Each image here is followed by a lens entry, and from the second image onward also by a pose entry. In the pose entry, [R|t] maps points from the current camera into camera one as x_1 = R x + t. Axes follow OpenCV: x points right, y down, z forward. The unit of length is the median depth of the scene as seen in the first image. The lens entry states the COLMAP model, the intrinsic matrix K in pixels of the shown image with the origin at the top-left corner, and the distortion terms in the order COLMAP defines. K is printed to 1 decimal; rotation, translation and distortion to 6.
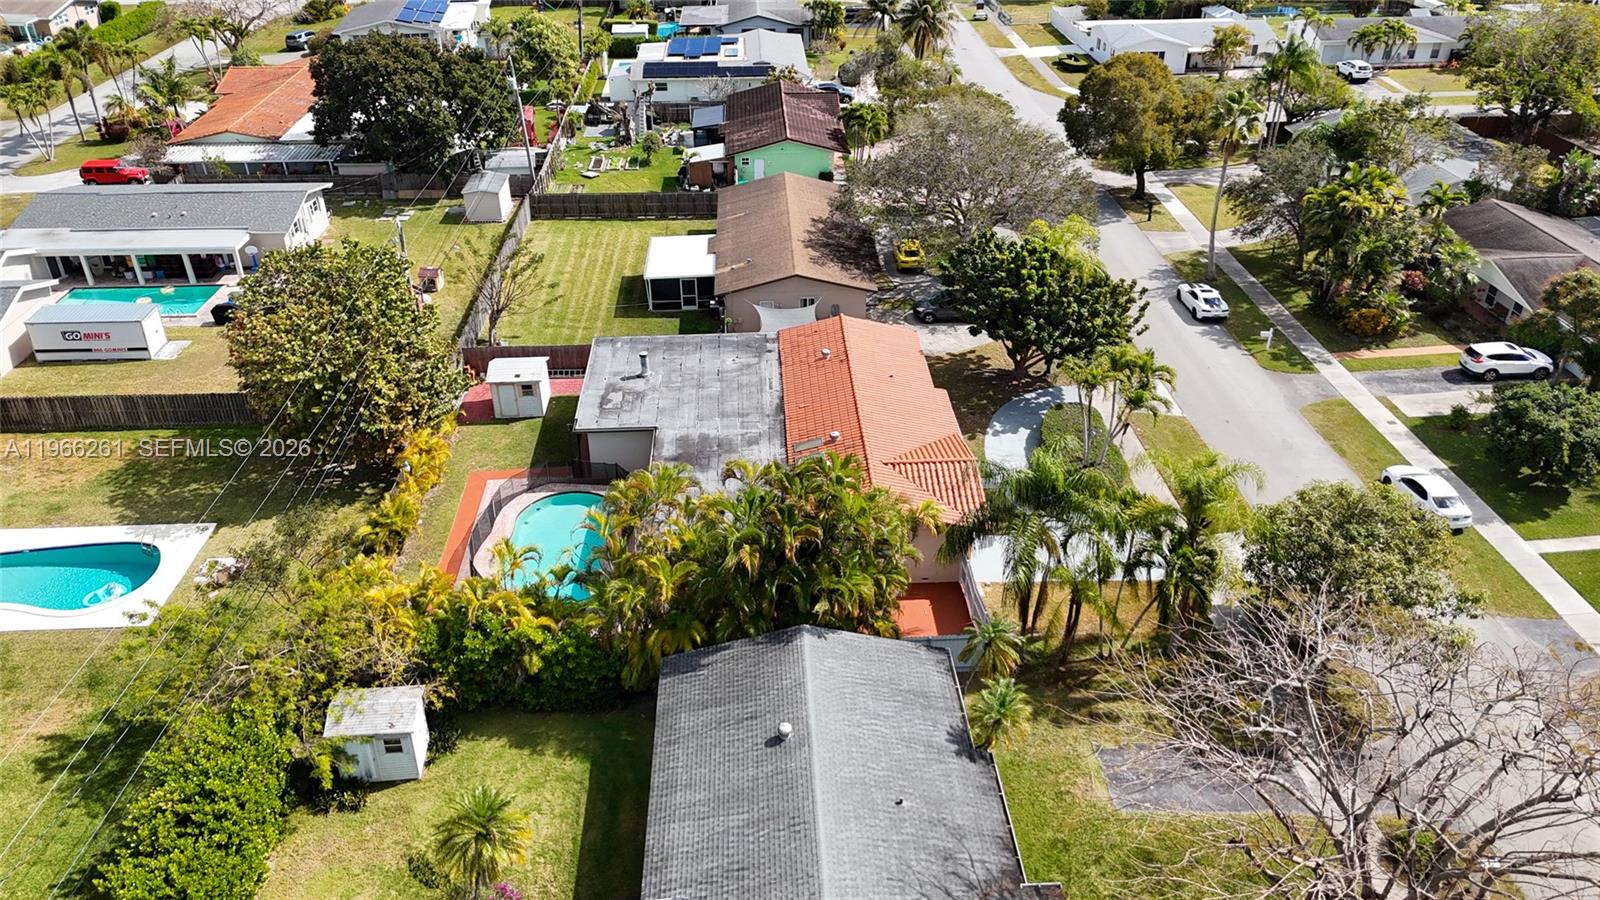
lens RADIAL K [[1189.5, 0, 799.6], [0, 1189.5, 453.5], [0, 0, 1]] dist [0.057952, -0.043281]
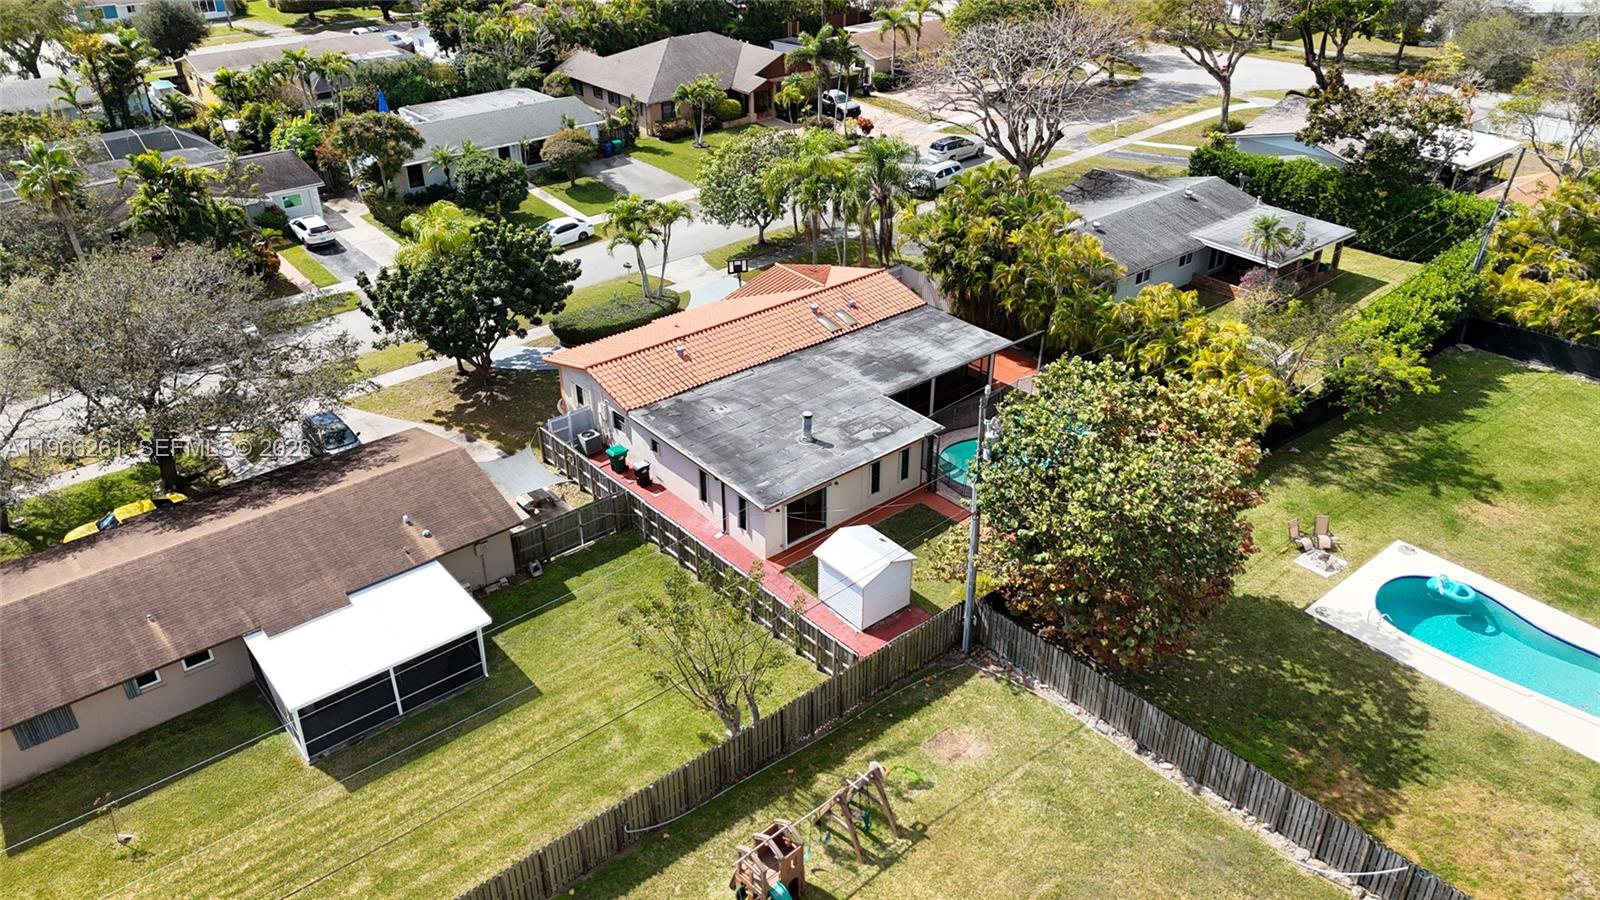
lens RADIAL K [[1177.0, 0, 800.0], [0, 1177.0, 450.0], [0, 0, 1]] dist [0.064224, -0.053754]
pose [[-0.609347, -0.392513, 0.688934, -0.611286], [0.416515, 0.580883, 0.699350, -0.559626], [-0.674694, 0.713098, -0.190472, 1.008884]]
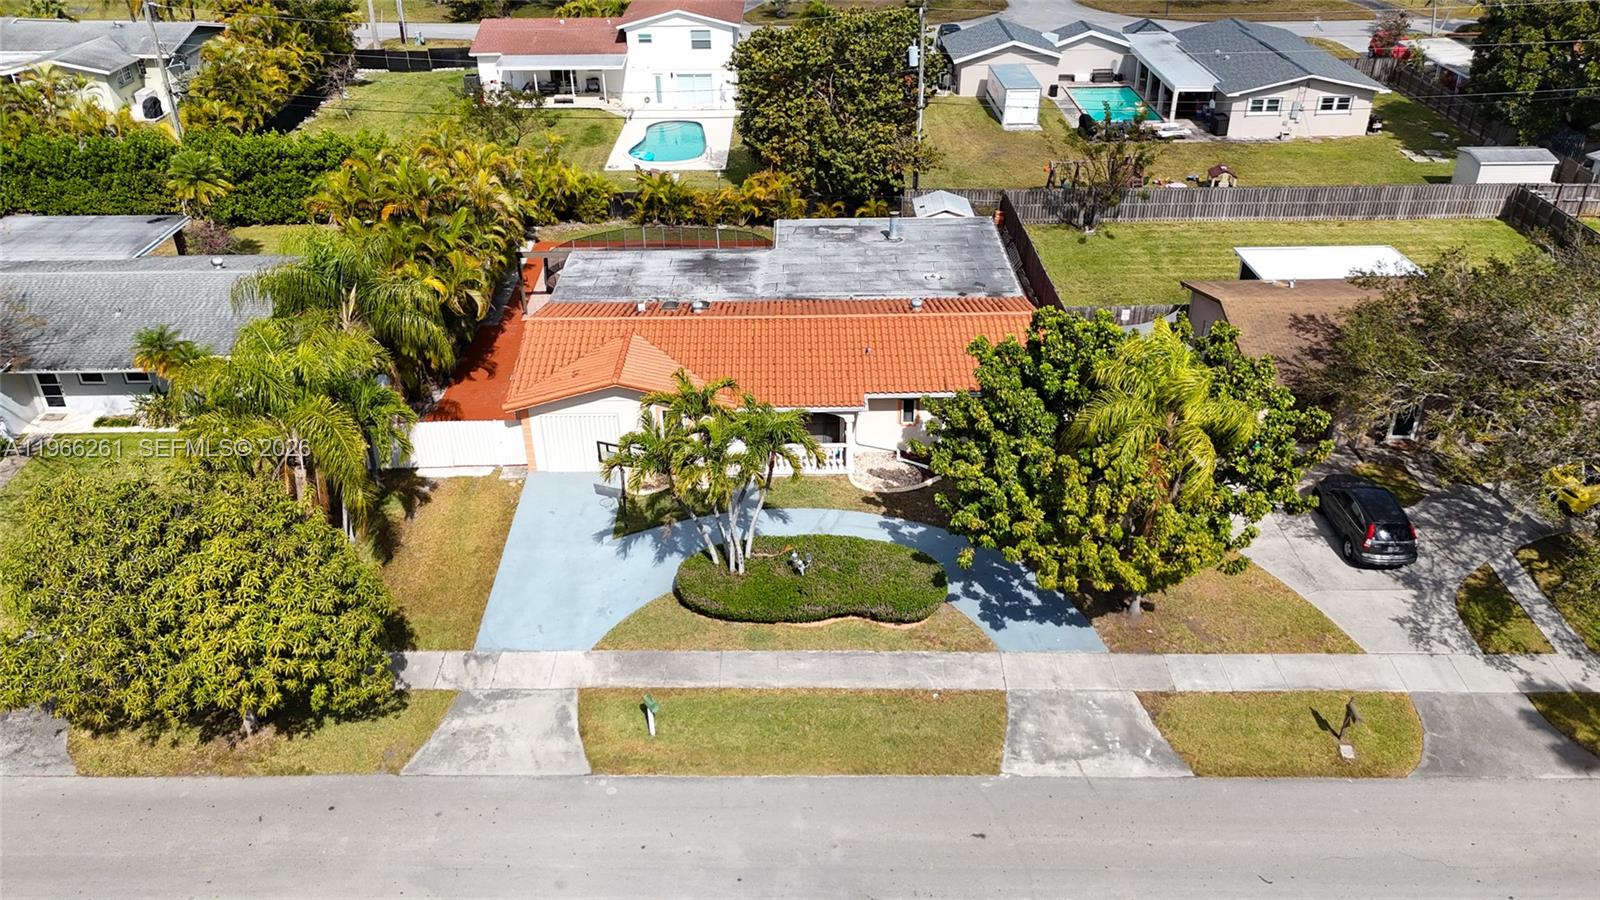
lens RADIAL K [[1199.1, 0, 801.0], [0, 1199.1, 447.0], [0, 0, 1]] dist [0.057852, -0.036326]
pose [[-0.035477, 0.510438, -0.859182, 0.612597], [-0.506091, 0.732158, 0.455870, -0.279818], [0.861750, 0.450997, 0.232353, 0.694604]]
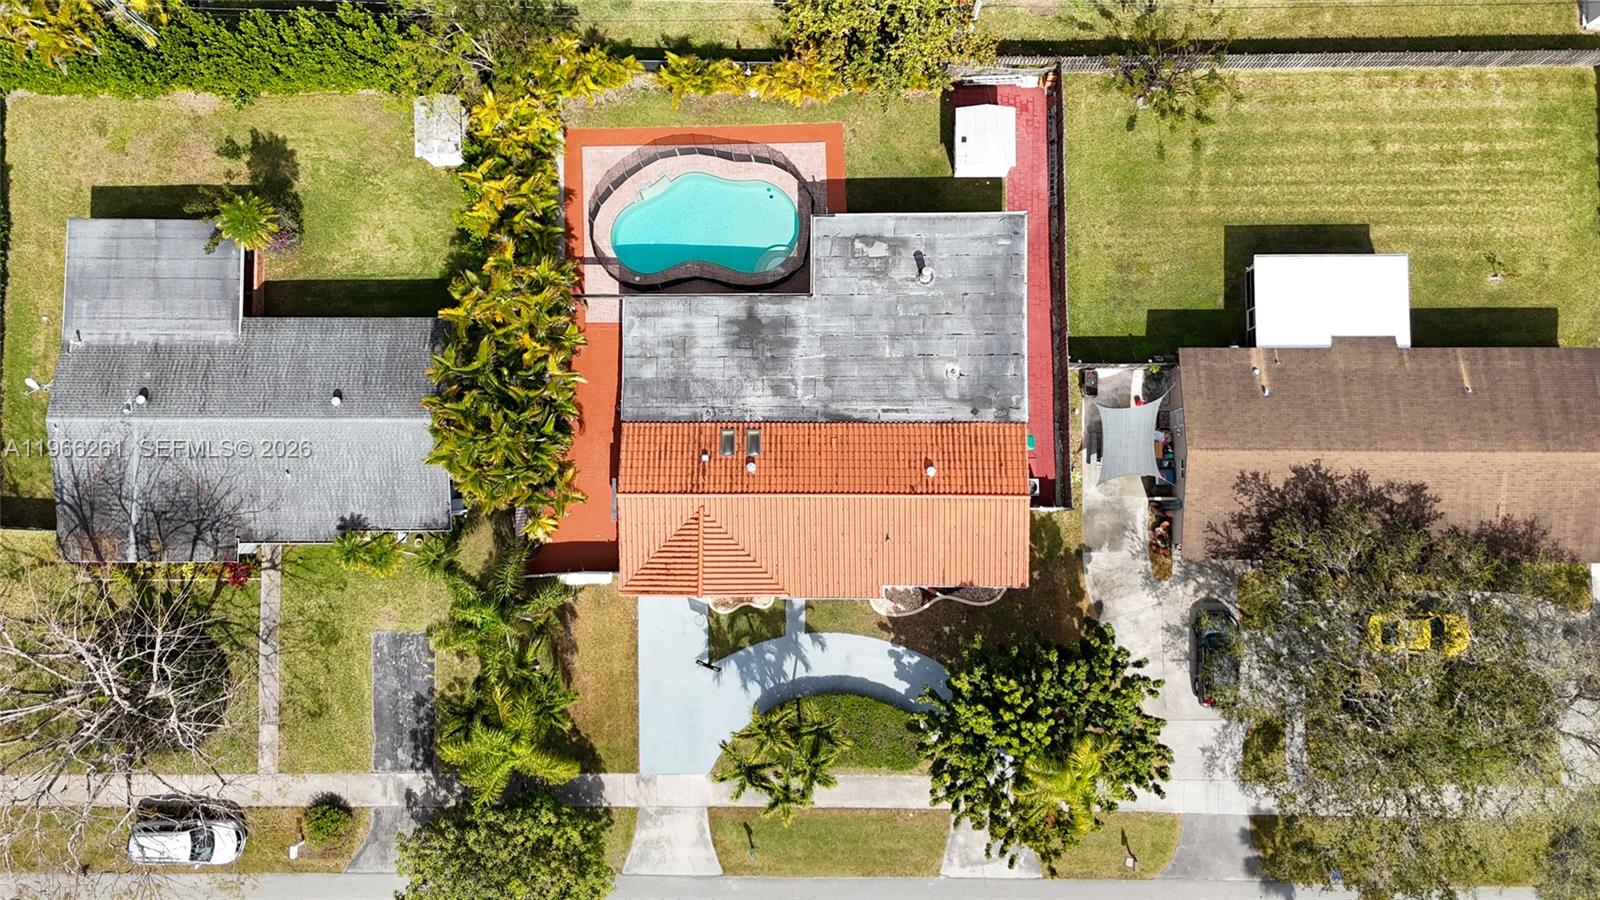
lens RADIAL K [[1193.0, 0, 806.0], [0, 1193.0, 449.1], [0, 0, 1]] dist [0.120033, -0.283911]
pose [[-0.042242, 0.997702, -0.052968, 0.046862], [-0.488059, 0.025653, 0.872433, -0.715420], [0.871788, 0.062705, 0.485854, 0.411452]]
